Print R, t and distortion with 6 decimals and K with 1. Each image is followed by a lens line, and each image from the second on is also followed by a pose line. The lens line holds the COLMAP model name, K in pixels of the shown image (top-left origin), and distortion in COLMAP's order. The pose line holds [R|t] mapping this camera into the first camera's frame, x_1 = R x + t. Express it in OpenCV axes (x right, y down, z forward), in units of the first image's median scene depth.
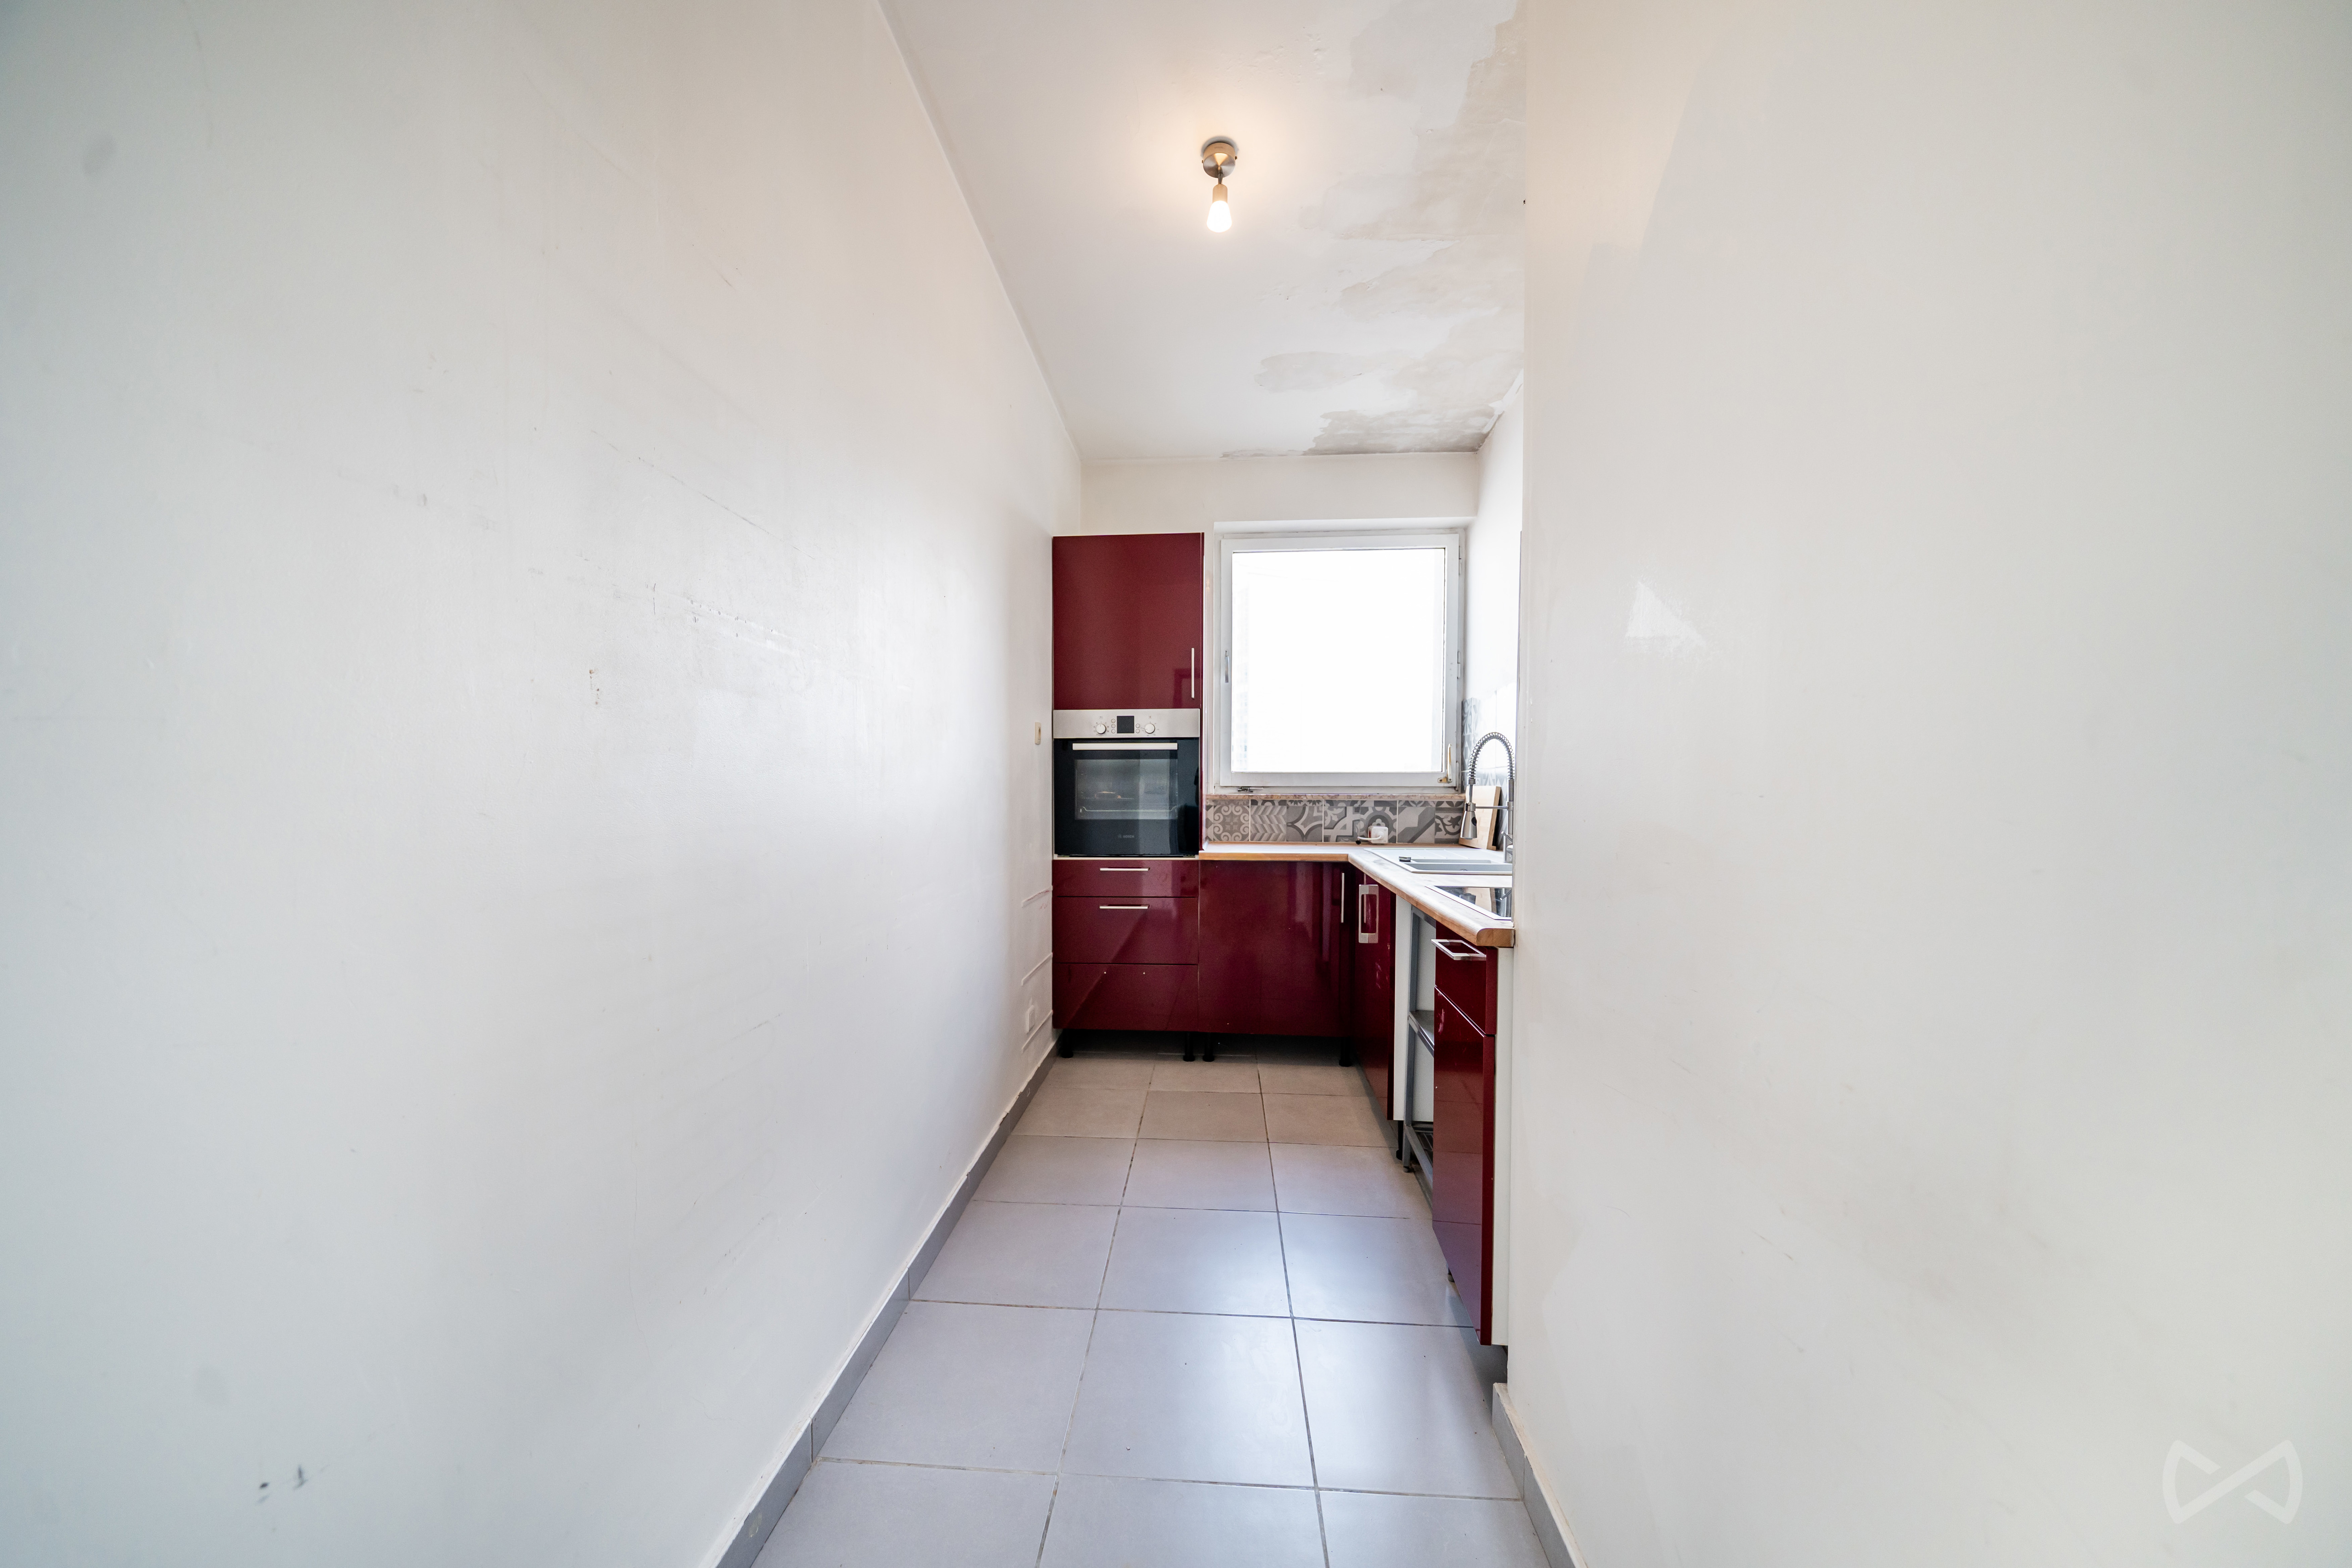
lens RADIAL K [[799.9, 0, 1163.3], [0, 799.9, 814.5], [0, 0, 1]] dist [-0.004411, -0.001528]
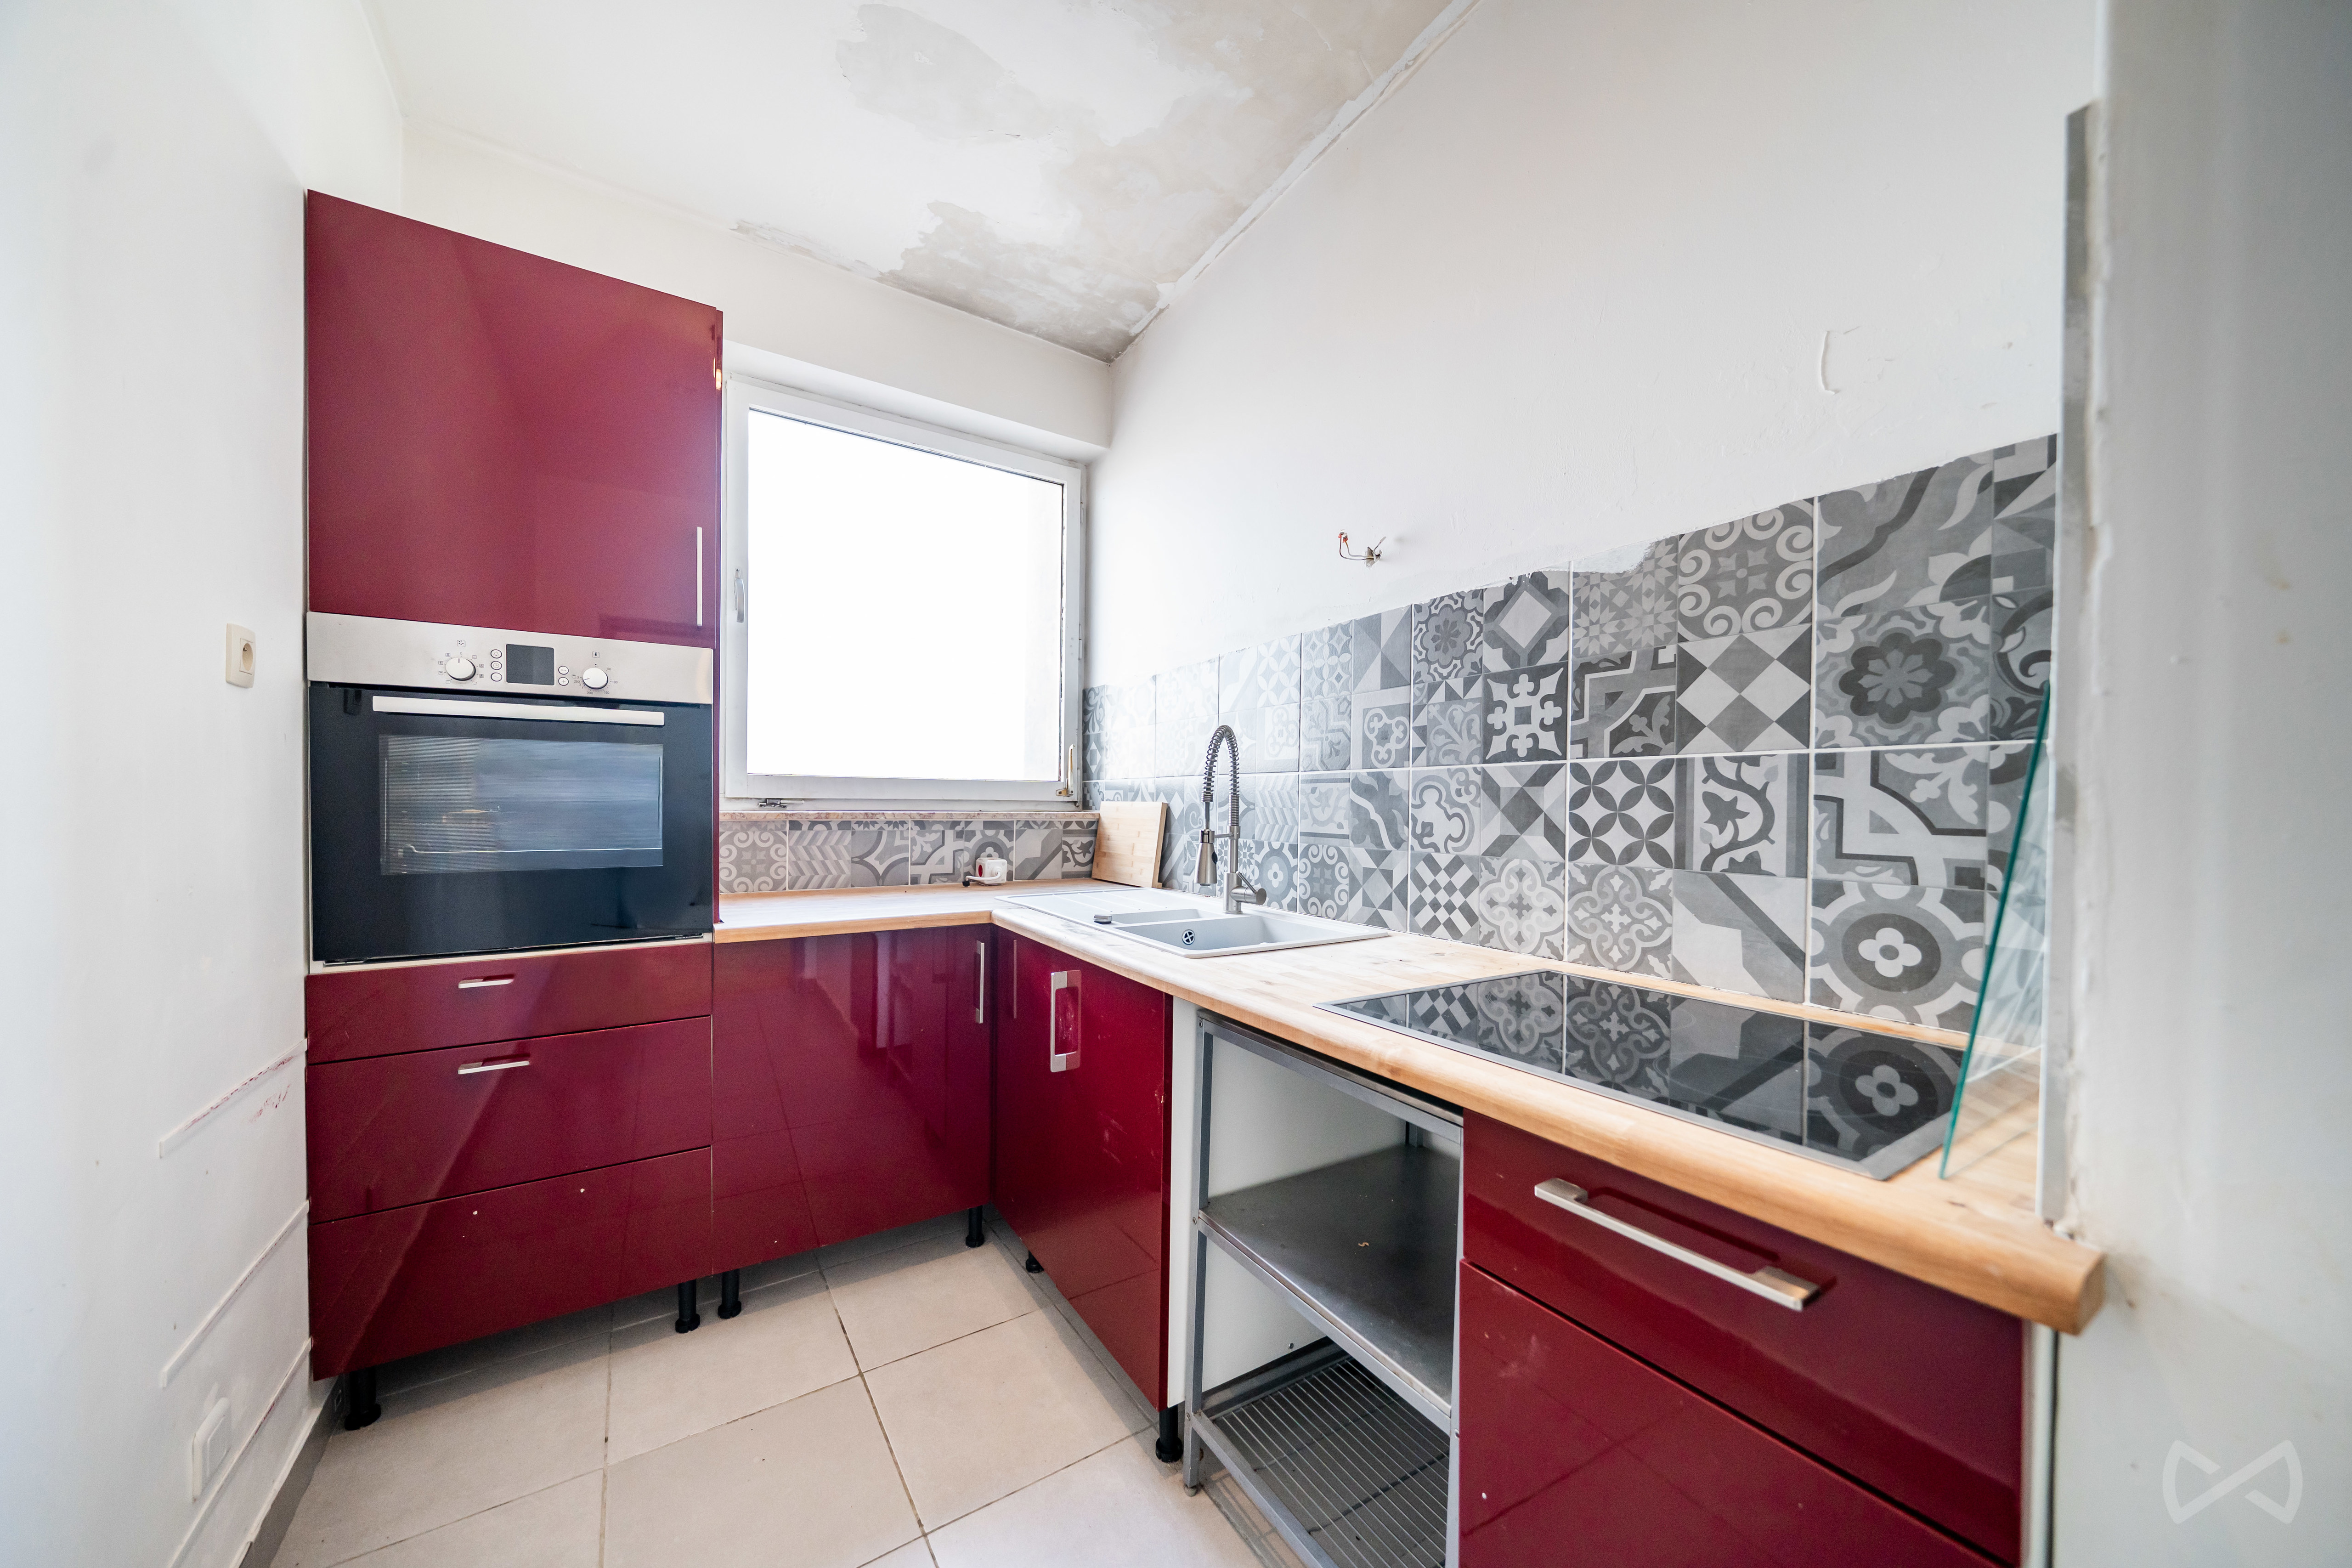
lens RADIAL K [[799.9, 0, 1163.3], [0, 799.9, 814.5], [0, 0, 1]] dist [-0.004411, -0.001528]
pose [[0.793865, -0.002977, 0.608087, -0.032907], [0.010472, 0.999907, -0.008775, -0.015705], [-0.608004, 0.013334, 0.793822, 0.367133]]
